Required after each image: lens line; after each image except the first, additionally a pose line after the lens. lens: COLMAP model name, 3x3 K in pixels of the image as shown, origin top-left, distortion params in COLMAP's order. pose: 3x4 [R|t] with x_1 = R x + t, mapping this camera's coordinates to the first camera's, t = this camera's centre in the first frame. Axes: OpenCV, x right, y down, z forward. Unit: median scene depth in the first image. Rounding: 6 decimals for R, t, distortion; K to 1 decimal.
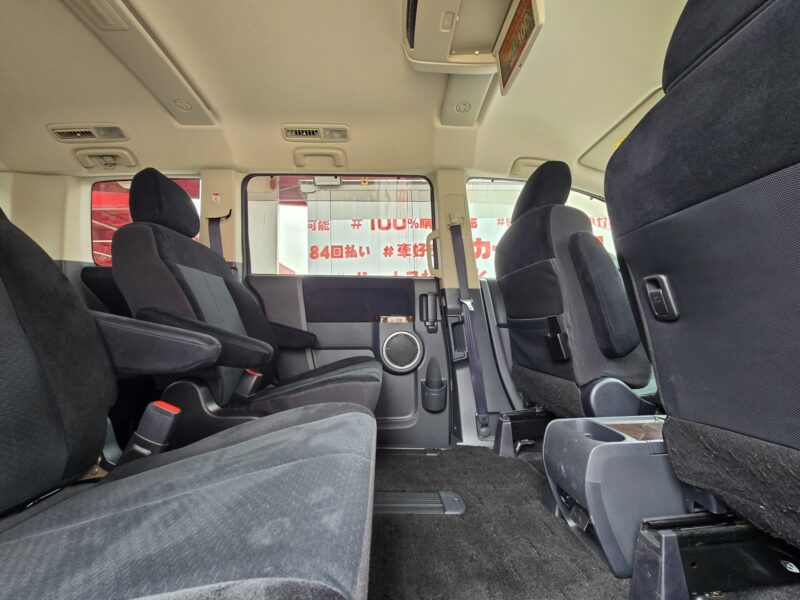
lens RADIAL K [[326.1, 0, 402.1], [0, 326.1, 299.9], [0, 0, 1]] dist [-0.002734, -0.000092]
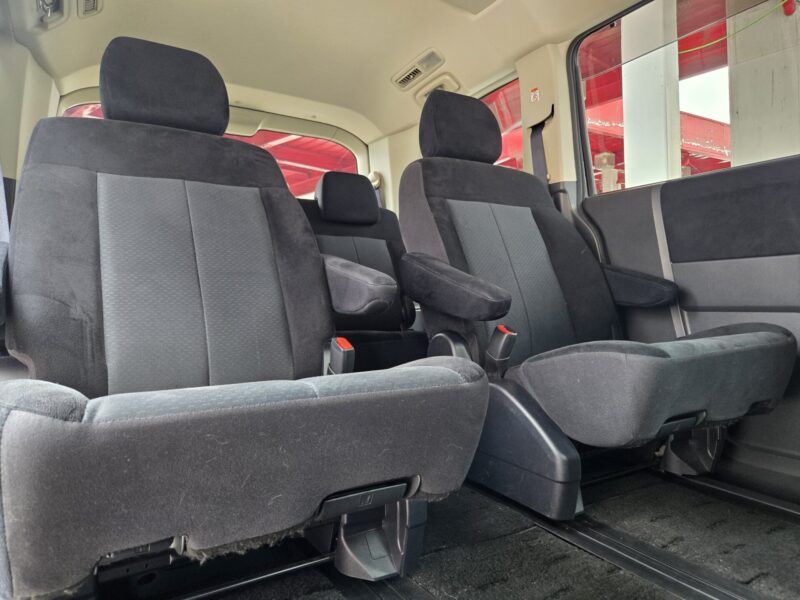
lens RADIAL K [[534.9, 0, 401.1], [0, 534.9, 322.3], [0, 0, 1]] dist [0.002288, -0.002594]
pose [[0.498186, 0.030264, -0.866542, 0.300349], [0.091079, 0.992035, 0.087010, 0.047349], [0.862273, -0.122271, 0.491462, 0.119643]]
